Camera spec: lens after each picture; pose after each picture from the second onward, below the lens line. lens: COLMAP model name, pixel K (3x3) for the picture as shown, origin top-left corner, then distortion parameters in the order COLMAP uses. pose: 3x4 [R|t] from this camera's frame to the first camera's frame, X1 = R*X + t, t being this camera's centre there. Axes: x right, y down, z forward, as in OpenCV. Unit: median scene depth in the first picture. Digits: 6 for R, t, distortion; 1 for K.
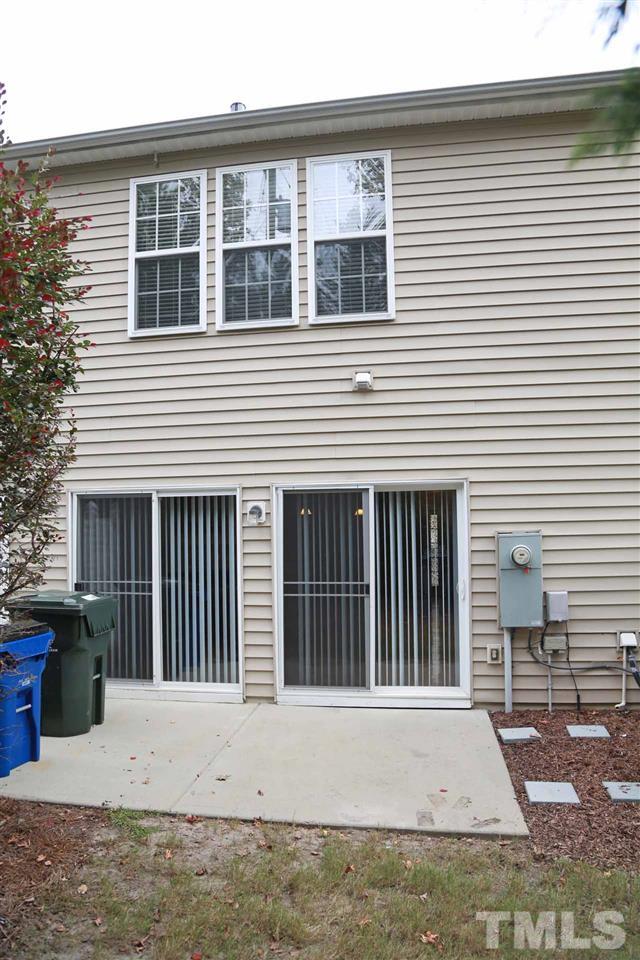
lens RADIAL K [[561.4, 0, 319.0], [0, 561.4, 523.2], [0, 0, 1]] dist [-0.066971, 0.037529]
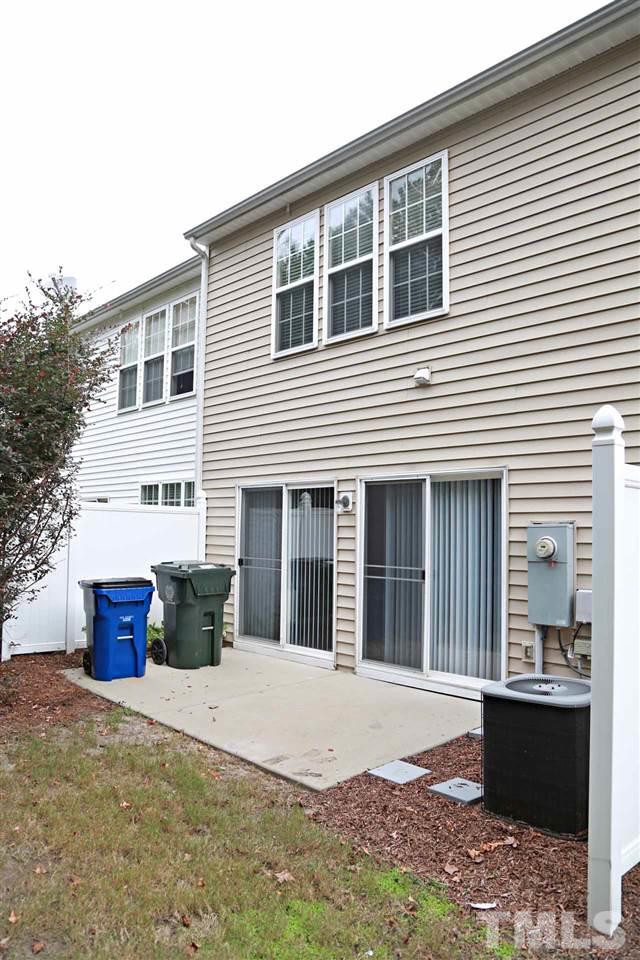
lens RADIAL K [[648.8, 0, 320.0], [0, 648.8, 480.0], [0, 0, 1]] dist [-0.065980, 0.067684]
pose [[0.804195, -0.024175, -0.593874, 0.627322], [0.000651, 0.999208, -0.039794, -0.011527], [0.594365, 0.031616, 0.803574, -0.086151]]
